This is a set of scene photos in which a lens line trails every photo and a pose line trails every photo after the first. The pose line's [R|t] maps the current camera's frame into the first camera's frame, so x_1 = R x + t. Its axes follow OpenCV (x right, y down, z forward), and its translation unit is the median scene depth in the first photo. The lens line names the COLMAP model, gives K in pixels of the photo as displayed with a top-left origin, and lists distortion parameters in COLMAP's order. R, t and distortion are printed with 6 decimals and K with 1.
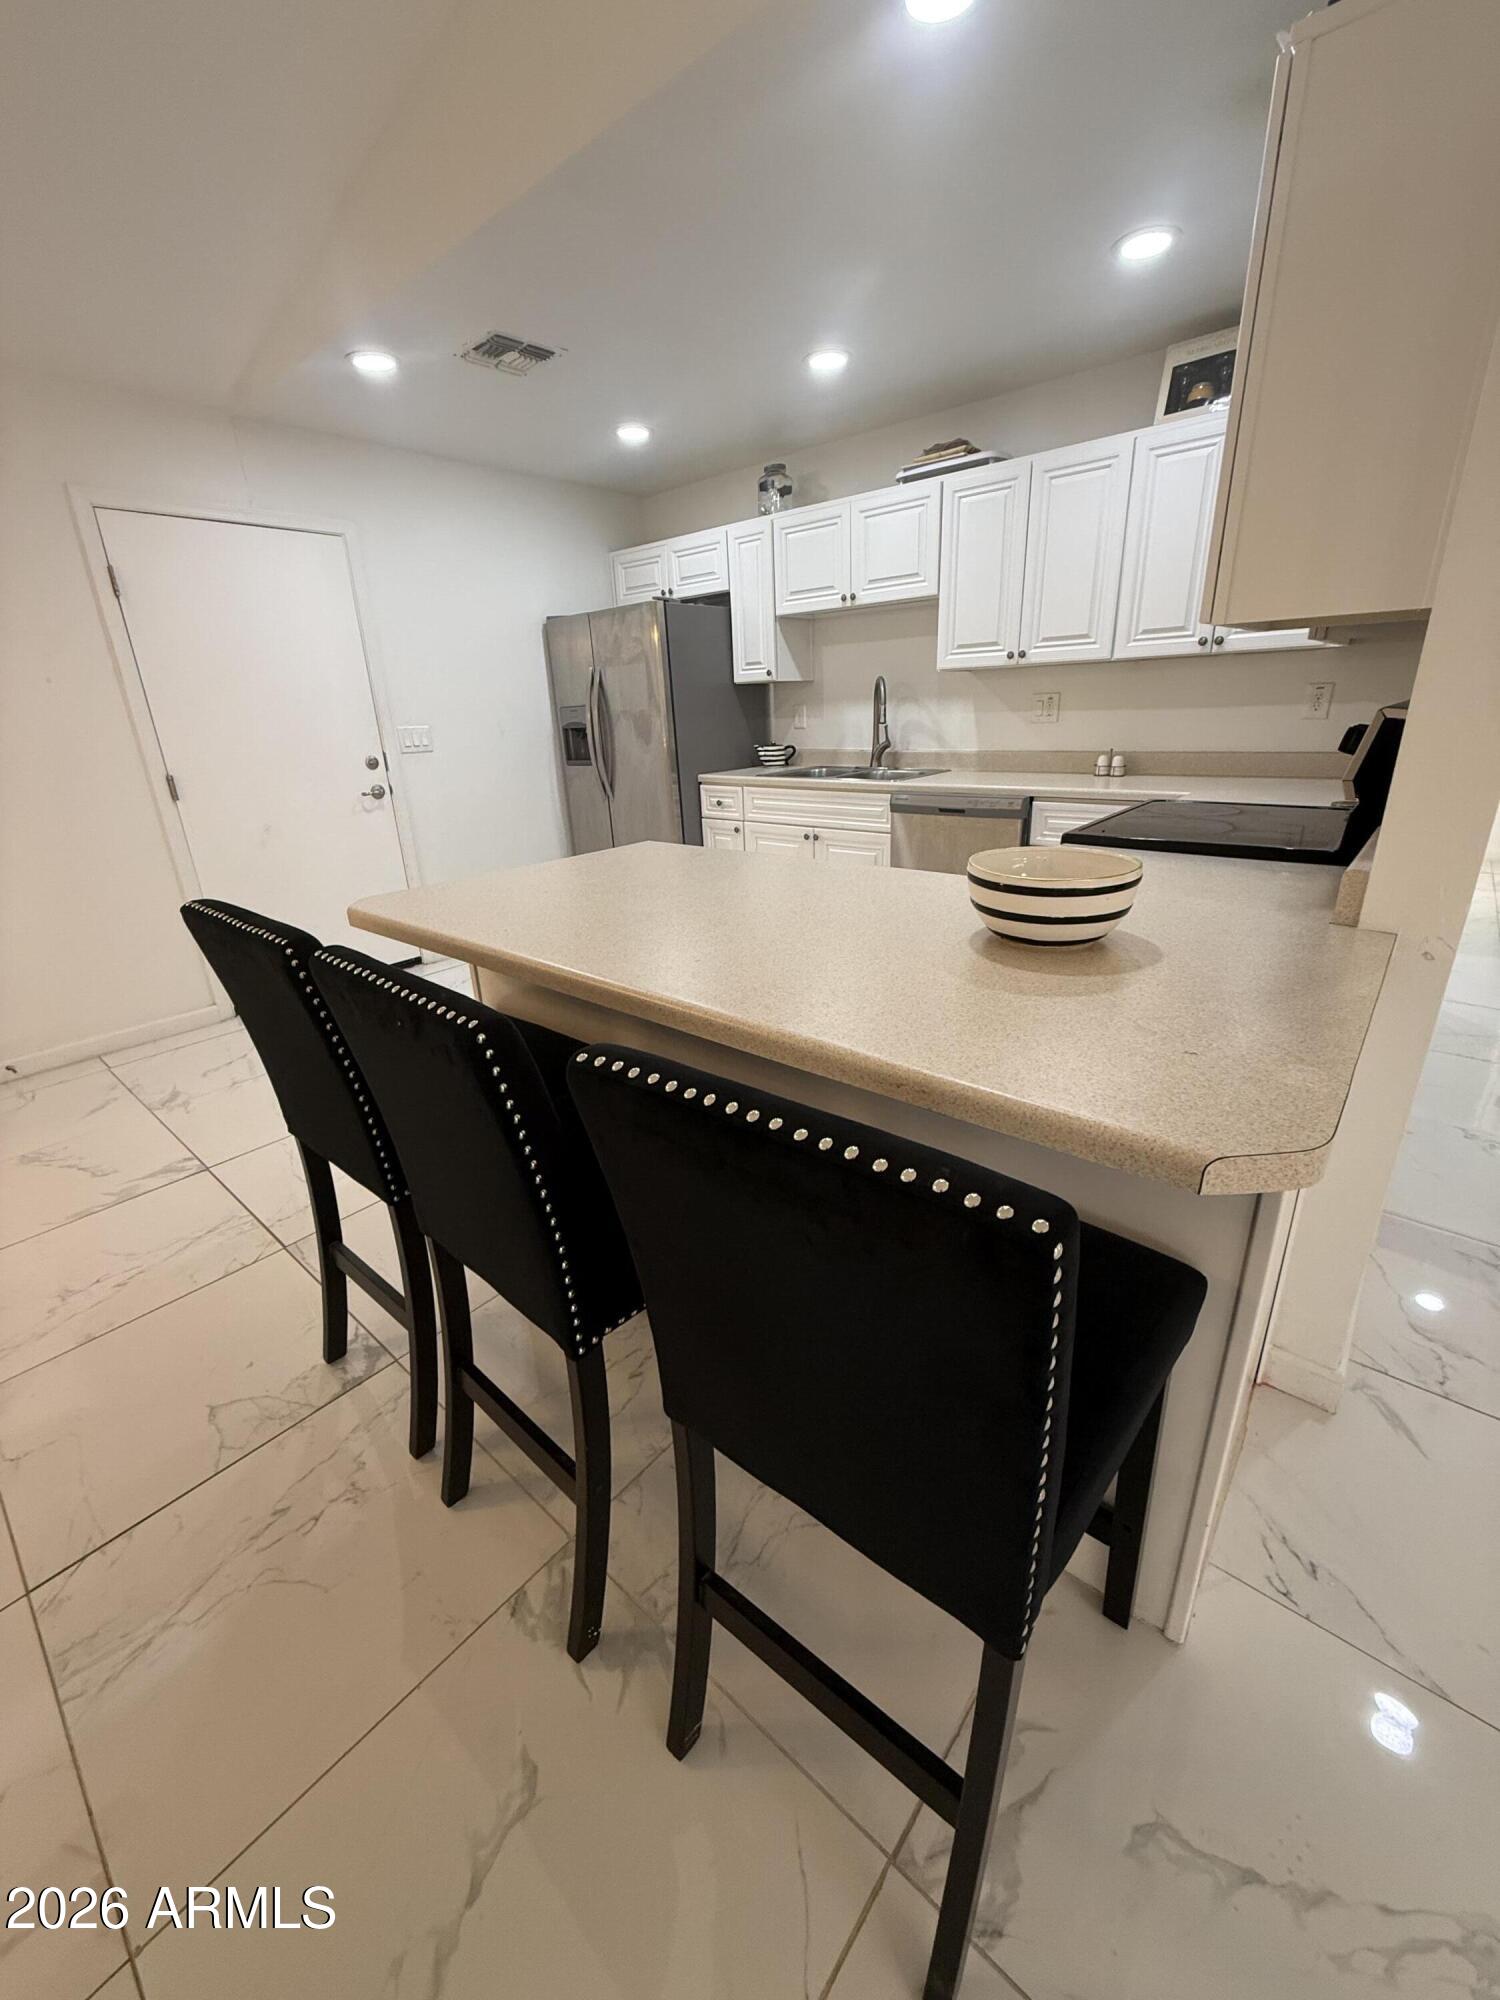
lens RADIAL K [[793.3, 0, 752.8], [0, 793.3, 994.3], [0, 0, 1]] dist [0.000451, -0.000264]
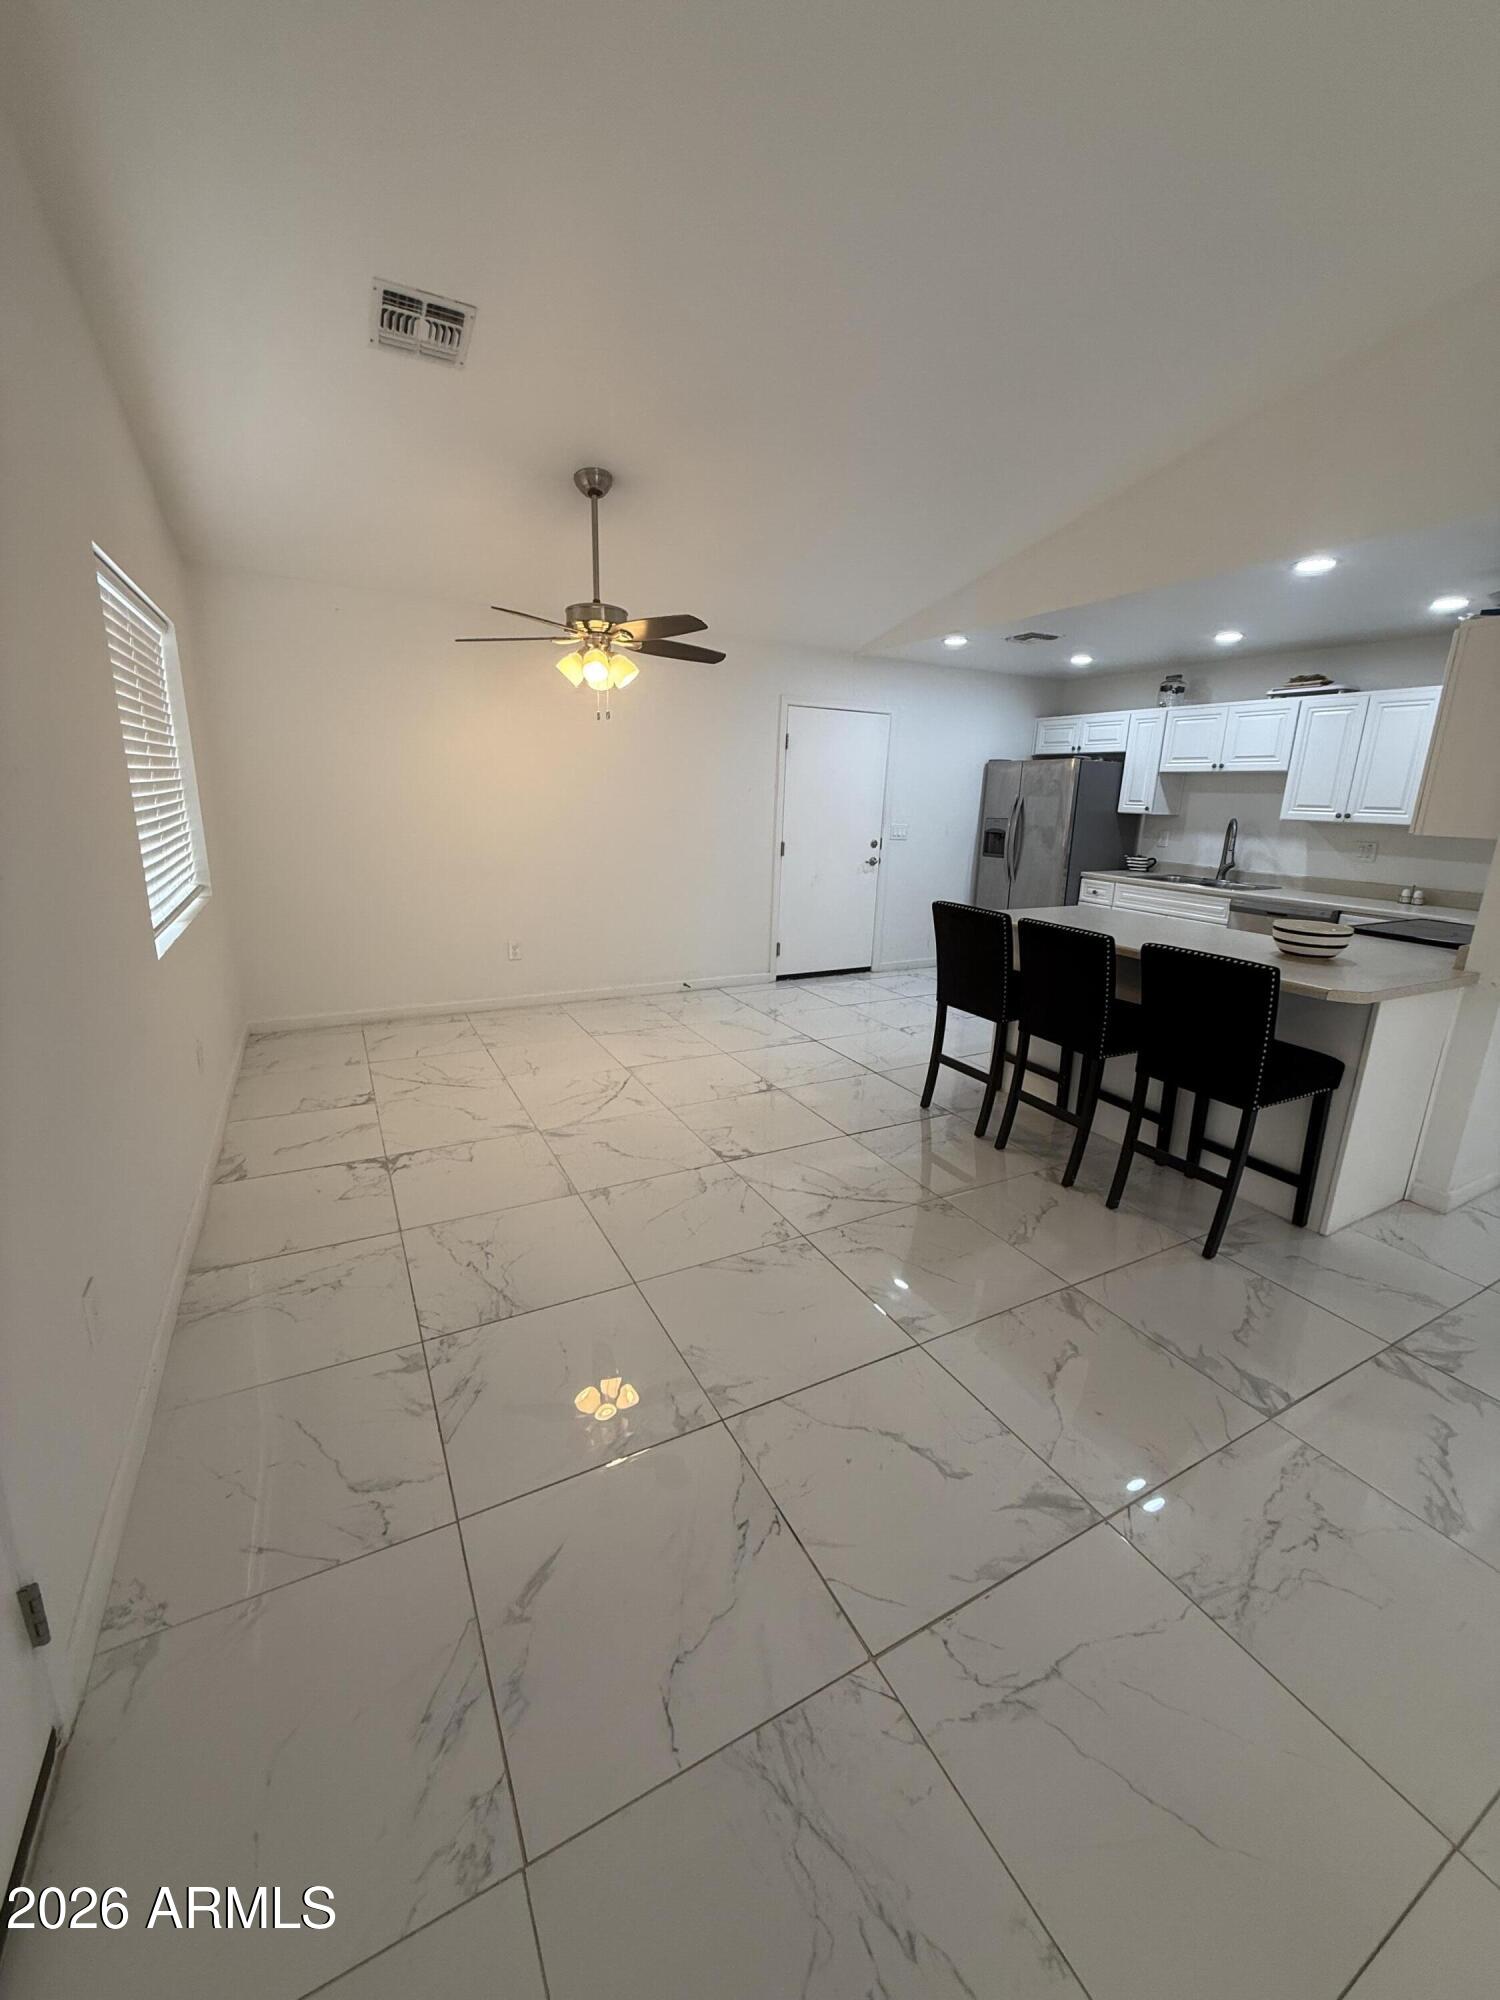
lens RADIAL K [[793.3, 0, 752.8], [0, 793.3, 994.3], [0, 0, 1]] dist [0.000451, -0.000264]
pose [[0.930497, 0.156041, -0.331402, -0.121314], [-0.188176, 0.979848, -0.066990, 0.166088], [0.314270, 0.124695, 0.941108, -0.569795]]
